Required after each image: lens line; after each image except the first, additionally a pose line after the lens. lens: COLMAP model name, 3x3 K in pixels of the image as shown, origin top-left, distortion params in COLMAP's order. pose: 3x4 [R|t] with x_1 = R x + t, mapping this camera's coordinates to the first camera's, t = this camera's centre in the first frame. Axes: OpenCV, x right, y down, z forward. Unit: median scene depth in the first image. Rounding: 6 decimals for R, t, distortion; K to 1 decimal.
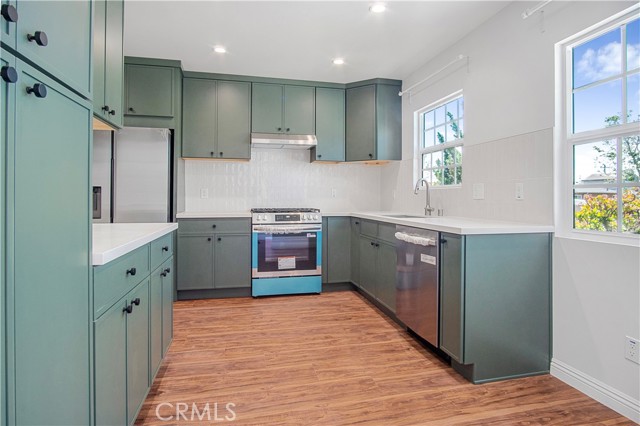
lens RADIAL K [[343.5, 0, 323.3], [0, 343.5, 207.6], [0, 0, 1]] dist [-0.016922, 0.001670]
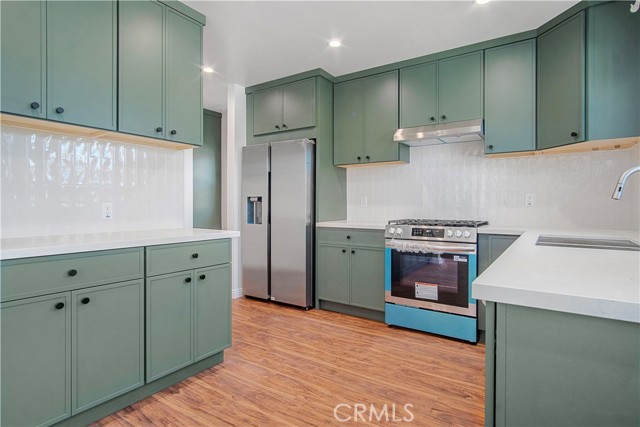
lens RADIAL K [[343.5, 0, 323.4], [0, 343.5, 214.6], [0, 0, 1]] dist [-0.016922, 0.001670]
pose [[0.678196, 0.018216, -0.734655, 0.365371], [-0.020692, 0.999770, 0.005688, -0.012187], [0.734590, 0.011344, 0.678417, 0.379158]]
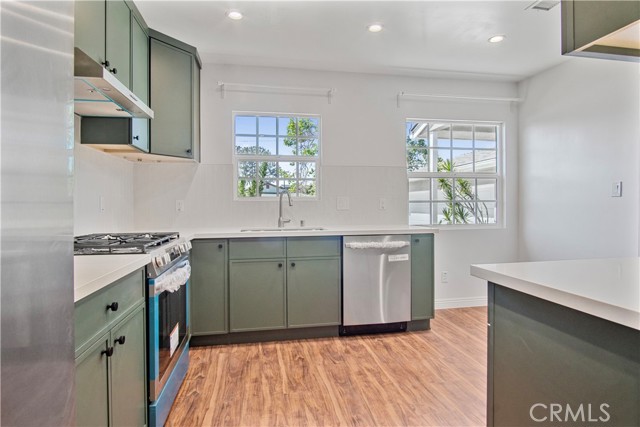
lens RADIAL K [[343.5, 0, 318.8], [0, 343.5, 211.3], [0, 0, 1]] dist [-0.016922, 0.001670]
pose [[0.059066, -0.022512, 0.998000, -0.741536], [0.032387, 0.999263, 0.020624, -0.043875], [-0.997729, 0.031104, 0.059751, 0.916934]]
